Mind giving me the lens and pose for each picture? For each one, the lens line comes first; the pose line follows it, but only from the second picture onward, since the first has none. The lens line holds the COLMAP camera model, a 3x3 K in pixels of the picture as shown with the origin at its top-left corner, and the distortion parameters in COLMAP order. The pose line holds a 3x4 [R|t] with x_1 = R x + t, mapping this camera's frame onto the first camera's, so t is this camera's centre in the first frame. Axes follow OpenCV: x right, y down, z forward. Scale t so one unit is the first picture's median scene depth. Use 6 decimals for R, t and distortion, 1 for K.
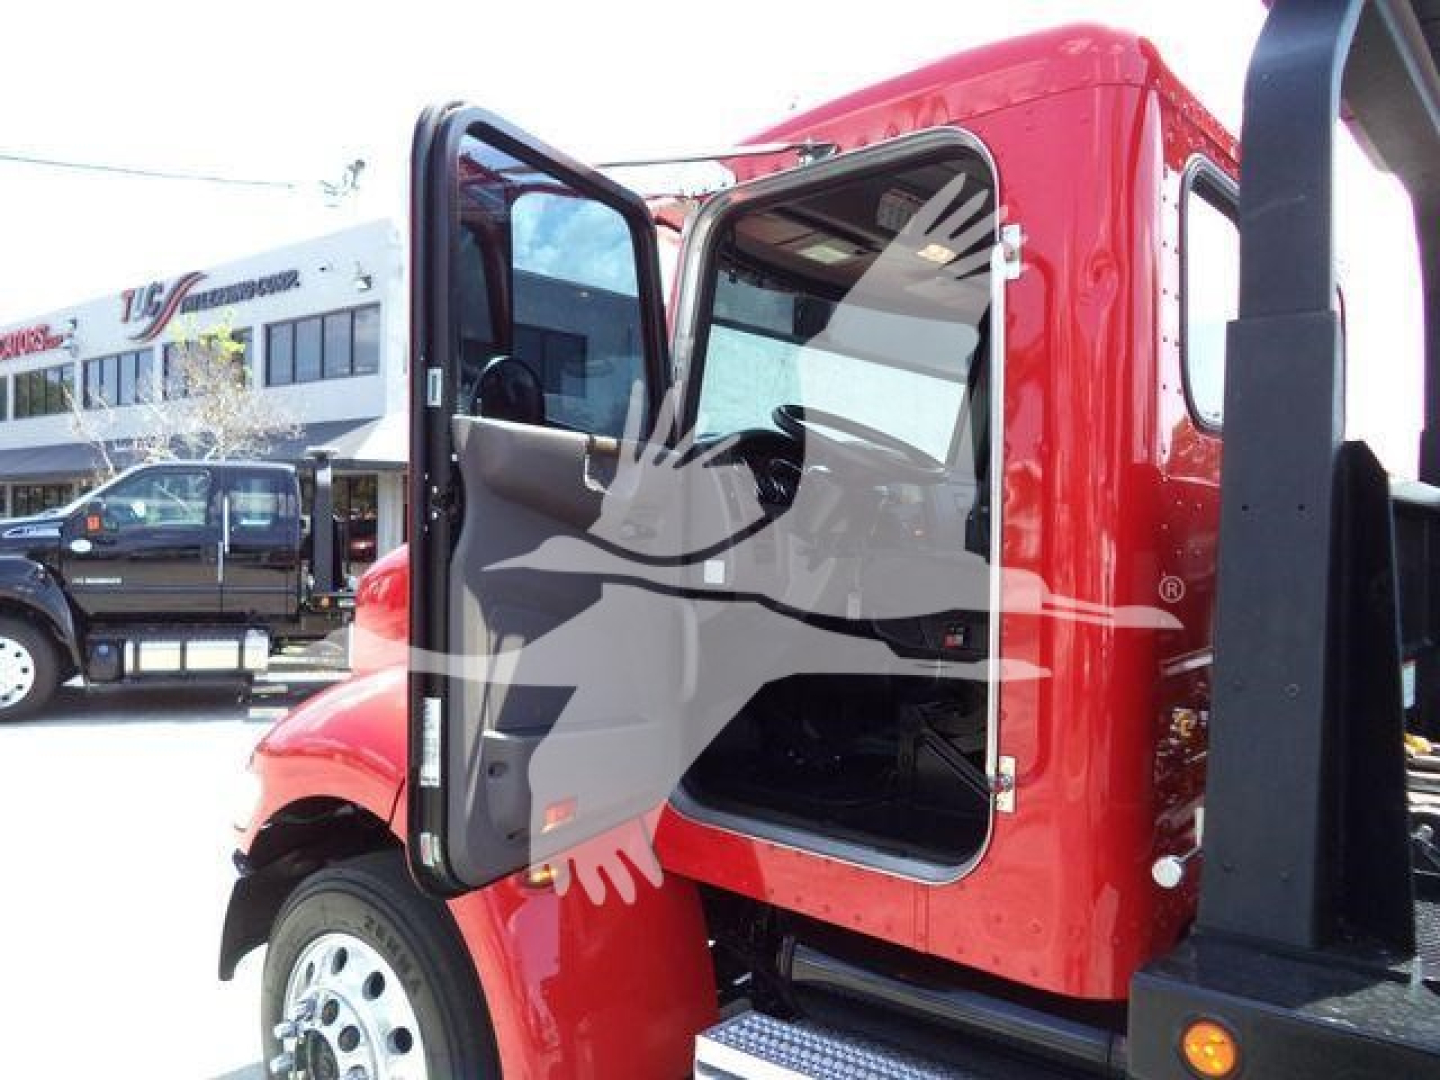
lens RADIAL K [[1175.9, 0, 722.1], [0, 1175.9, 543.5], [0, 0, 1]] dist [-0.038144, 0.011176]
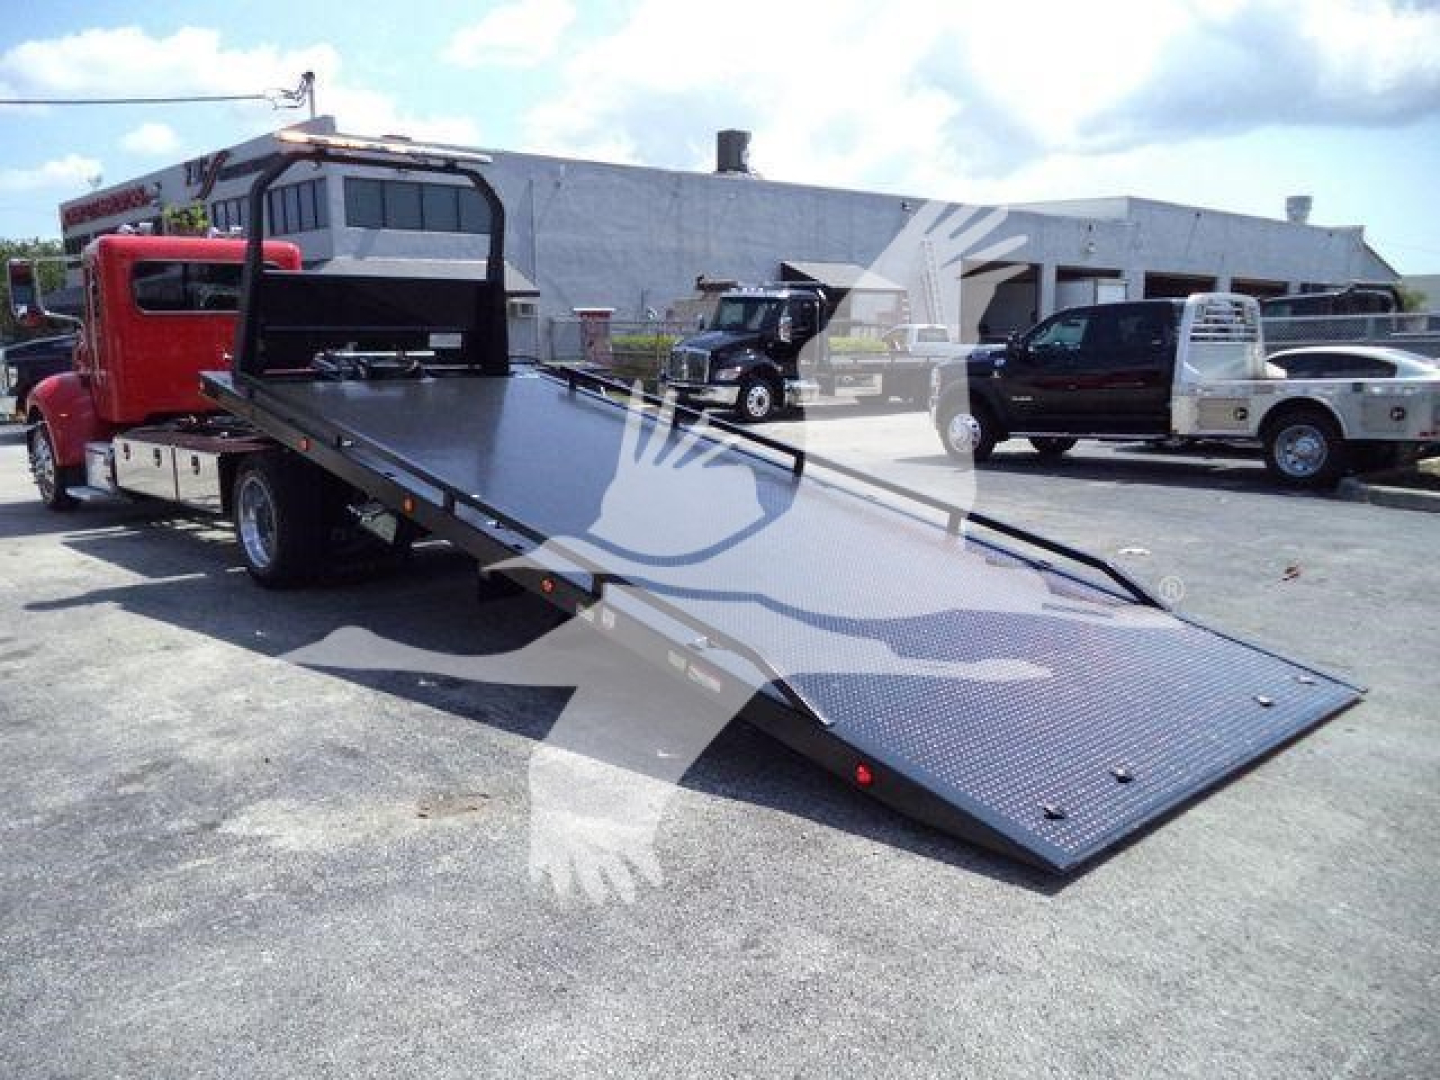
lens RADIAL K [[1175.9, 0, 736.0], [0, 1175.9, 544.4], [0, 0, 1]] dist [-0.038144, 0.011176]
pose [[0.991218, 0.000924, -0.132231, 0.397754], [0.021513, 0.985527, 0.168149, 0.009917], [0.130473, -0.169517, 0.976853, -0.415660]]
